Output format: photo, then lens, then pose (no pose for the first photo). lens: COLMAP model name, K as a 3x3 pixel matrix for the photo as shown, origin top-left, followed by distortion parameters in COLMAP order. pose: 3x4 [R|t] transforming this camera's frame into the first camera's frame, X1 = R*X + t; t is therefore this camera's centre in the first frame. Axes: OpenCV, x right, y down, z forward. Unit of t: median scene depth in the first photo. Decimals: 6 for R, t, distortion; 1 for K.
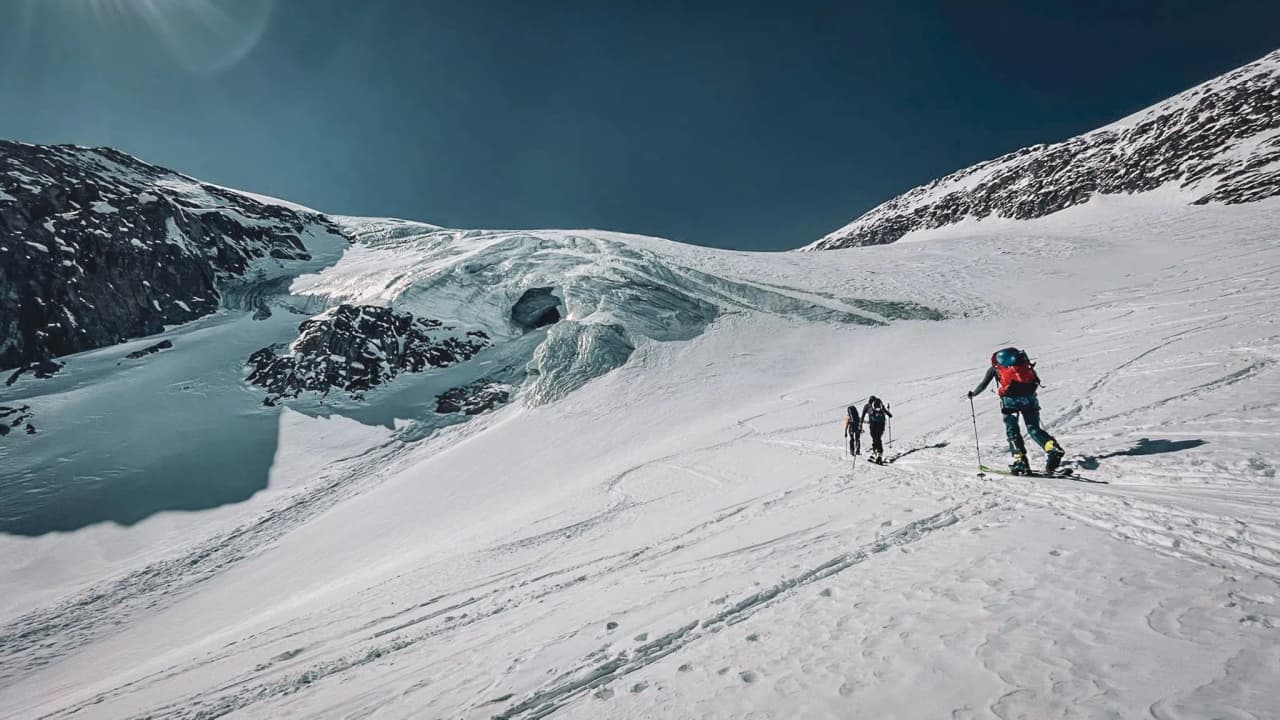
lens RADIAL K [[515.2, 0, 634.9], [0, 515.2, 354.9], [0, 0, 1]] dist [-0.002745, 0.000552]
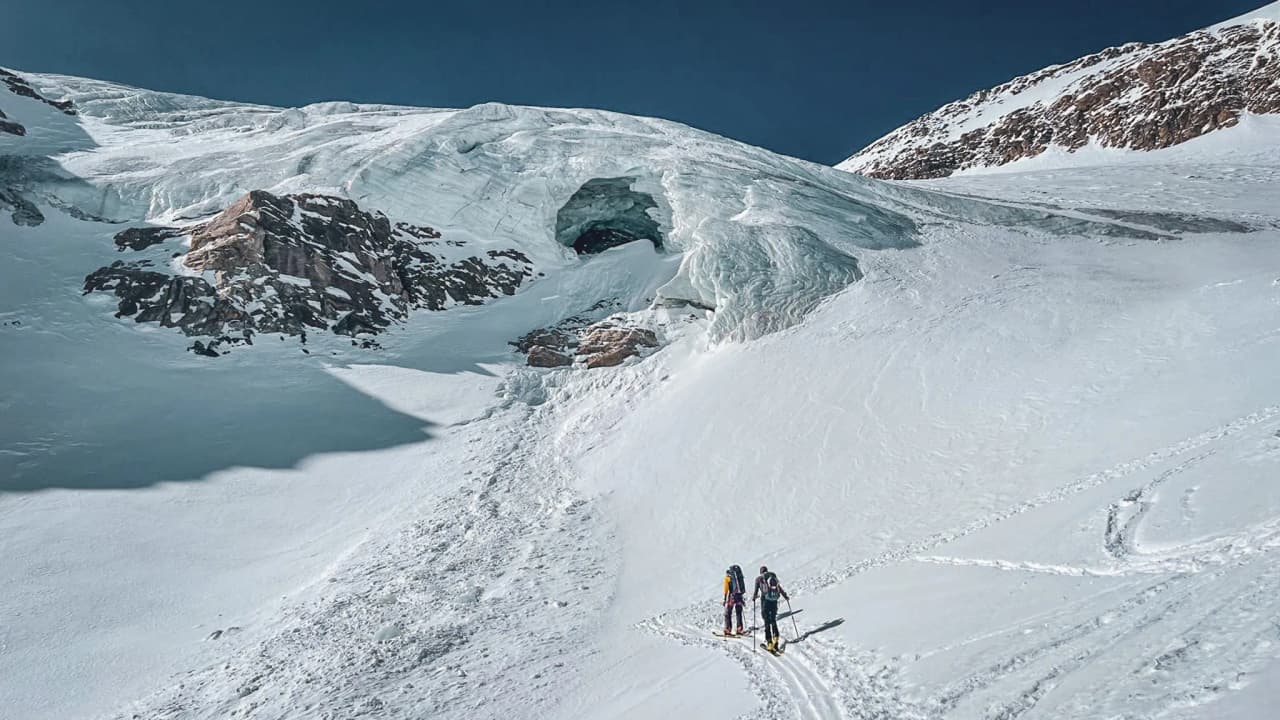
lens RADIAL K [[957.2, 0, 620.2], [0, 957.2, 339.2], [0, 0, 1]] dist [0.089139, -0.112379]
pose [[0.973801, -0.001308, 0.227399, -0.410231], [0.017992, 0.997292, -0.071312, 0.122934], [-0.226689, 0.073536, 0.971187, -0.026066]]
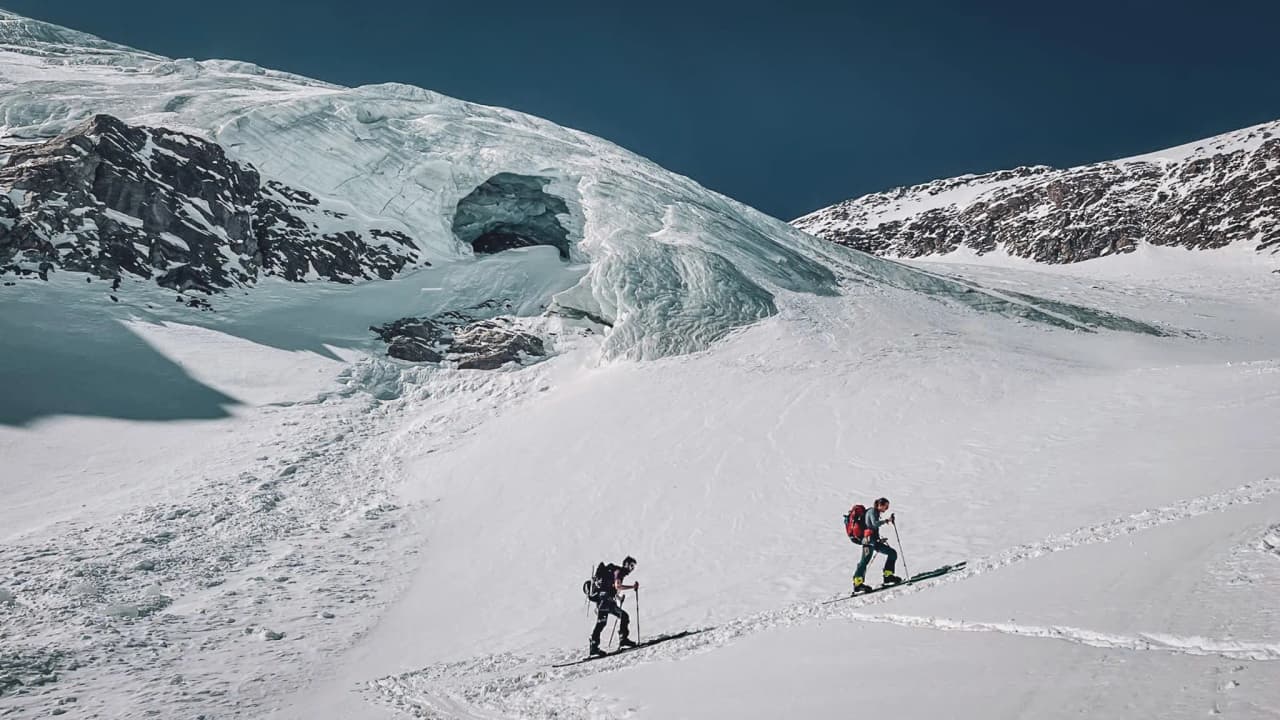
lens RADIAL K [[957.2, 0, 639.0], [0, 957.2, 304.1], [0, 0, 1]] dist [0.089139, -0.112379]
pose [[0.930434, 0.161780, 0.328817, -0.367806], [-0.112443, 0.980030, -0.164008, 0.142931], [-0.348783, 0.115625, 0.930044, 0.066492]]
